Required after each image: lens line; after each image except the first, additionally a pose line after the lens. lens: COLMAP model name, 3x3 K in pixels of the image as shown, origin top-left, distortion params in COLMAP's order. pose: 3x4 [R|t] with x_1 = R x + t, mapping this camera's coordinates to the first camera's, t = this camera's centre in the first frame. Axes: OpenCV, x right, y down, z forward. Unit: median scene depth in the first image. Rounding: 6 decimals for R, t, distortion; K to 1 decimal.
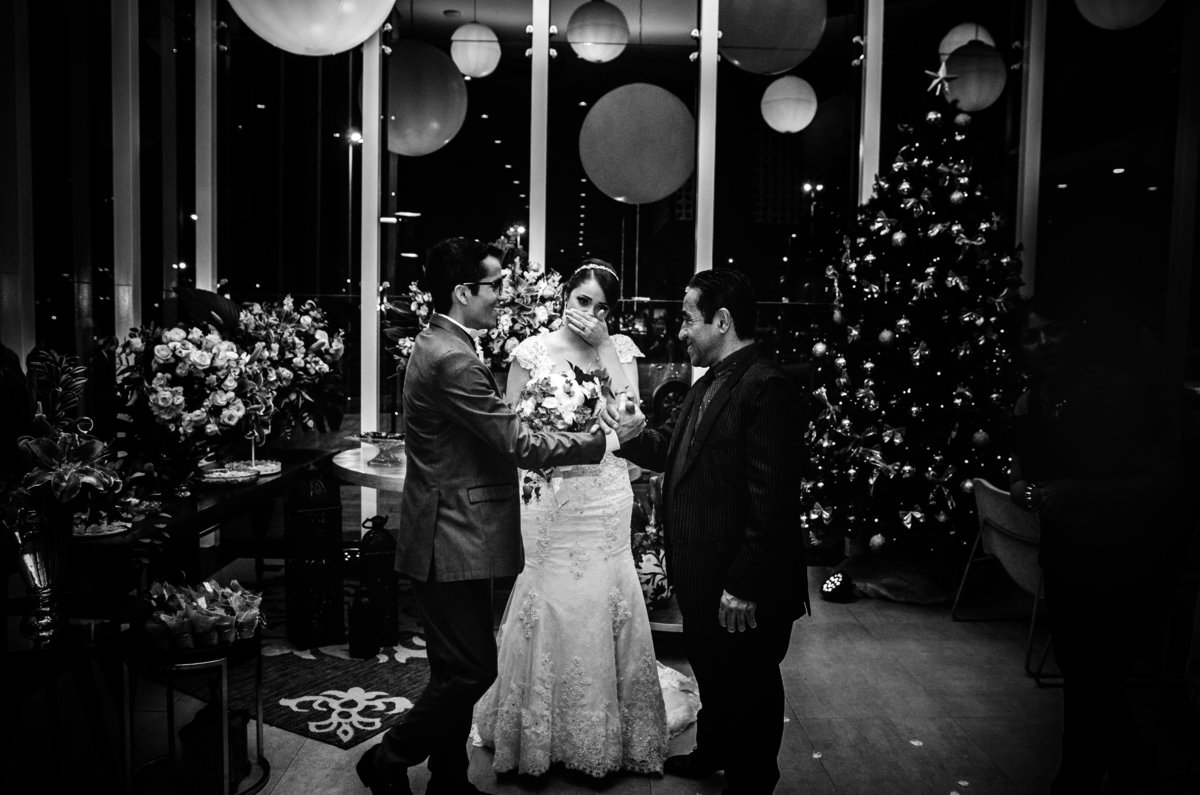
lens RADIAL K [[942.8, 0, 600.0], [0, 942.8, 397.5], [0, 0, 1]] dist [-0.079086, 0.069781]
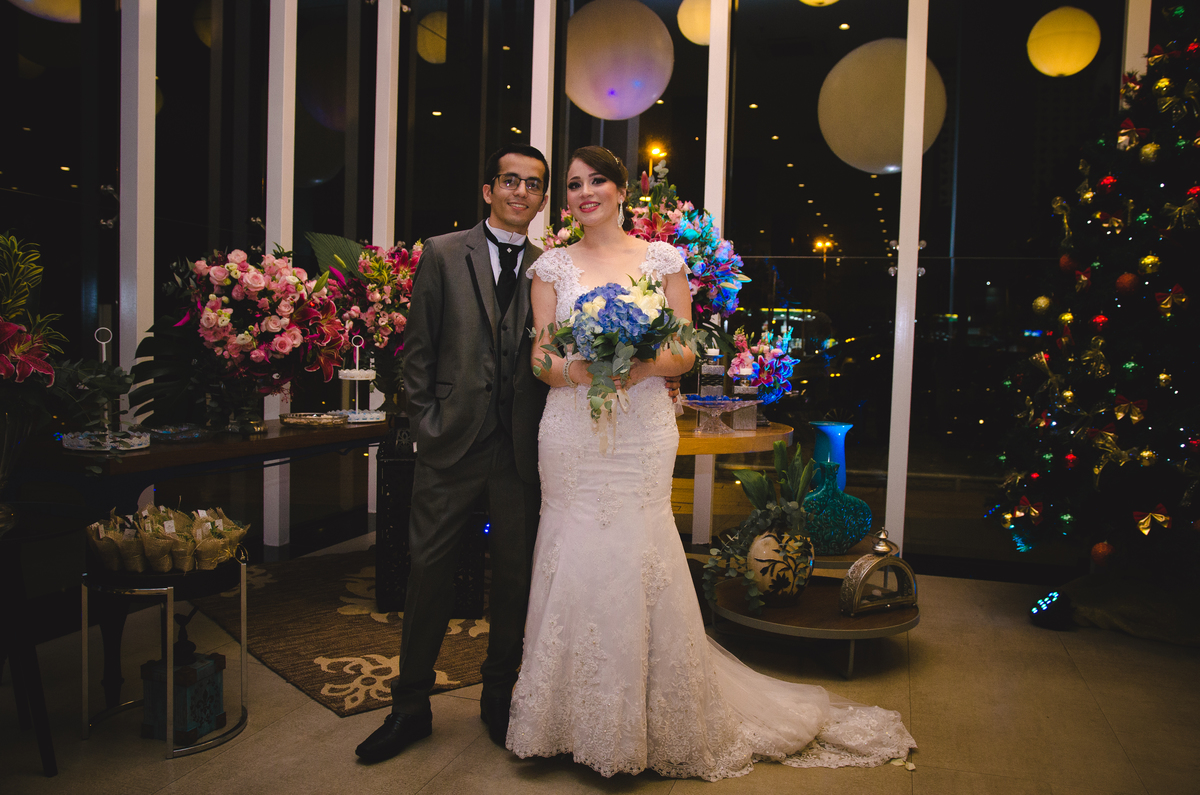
lens RADIAL K [[942.8, 0, 600.0], [0, 942.8, 397.5], [0, 0, 1]] dist [-0.079086, 0.069781]
pose [[0.947407, 0.029583, -0.318660, 0.176232], [-0.035823, 0.999264, -0.013738, 0.066186], [0.318019, 0.024430, 0.947769, 0.195227]]
